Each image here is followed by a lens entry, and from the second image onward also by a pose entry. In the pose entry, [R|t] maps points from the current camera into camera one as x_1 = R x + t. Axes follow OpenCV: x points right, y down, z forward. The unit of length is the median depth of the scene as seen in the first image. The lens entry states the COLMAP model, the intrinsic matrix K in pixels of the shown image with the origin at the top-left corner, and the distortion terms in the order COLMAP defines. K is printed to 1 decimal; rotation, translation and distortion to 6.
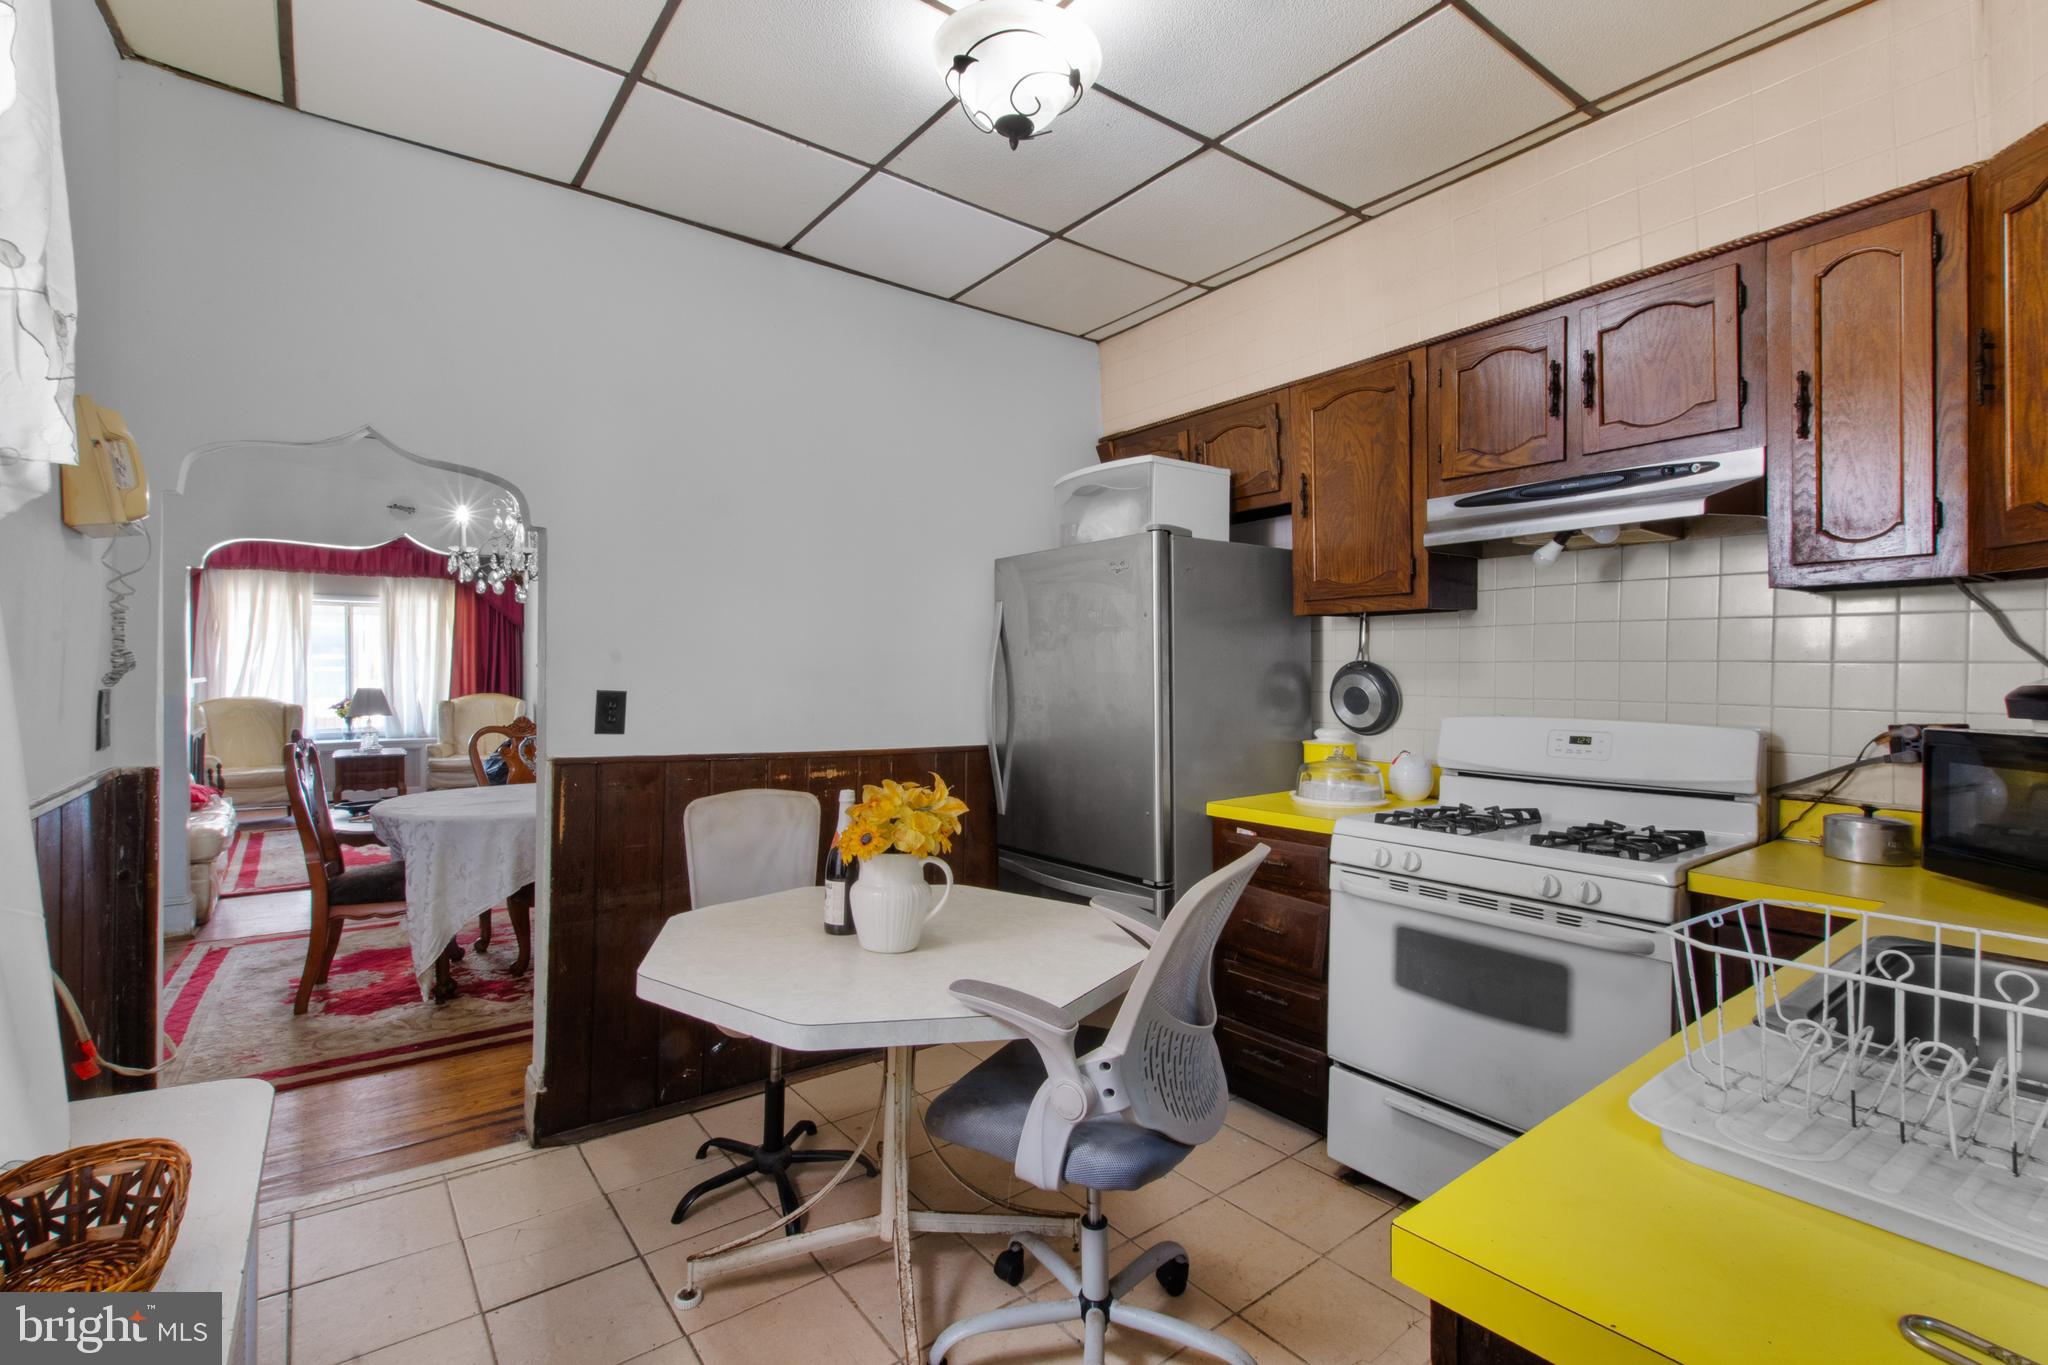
lens RADIAL K [[876.4, 0, 1008.8], [0, 876.4, 676.3], [0, 0, 1]] dist [0.003621, 0.000320]
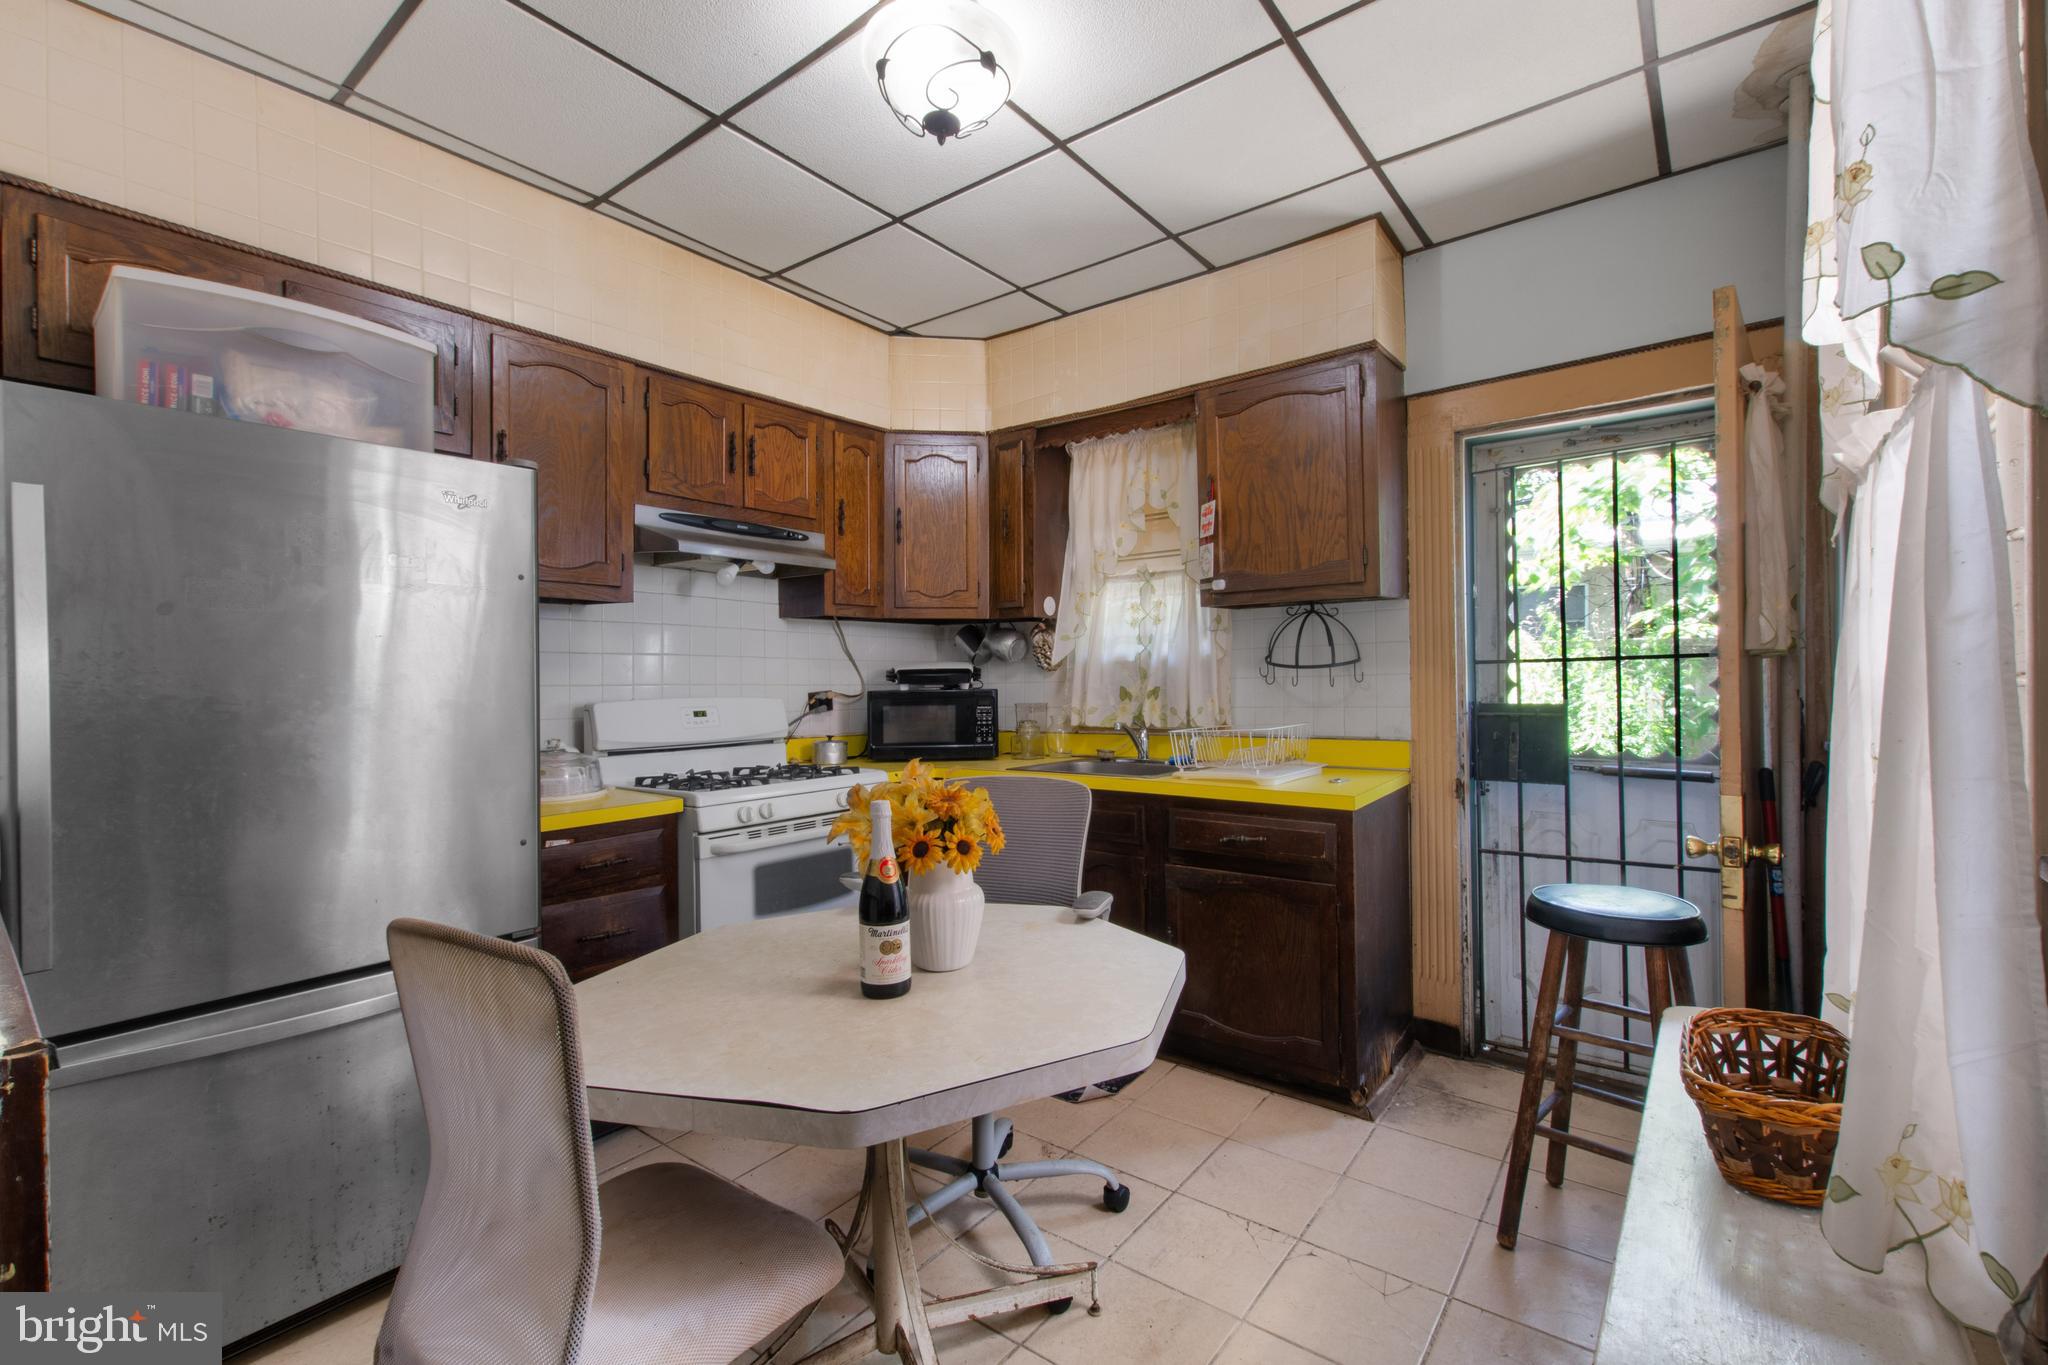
lens RADIAL K [[876.4, 0, 1008.8], [0, 876.4, 676.3], [0, 0, 1]] dist [0.003621, 0.000320]
pose [[-0.252072, 0.005125, 0.967695, -0.839618], [0.007612, 0.999966, -0.003313, 0.026692], [-0.967678, 0.006531, -0.252103, 0.982846]]
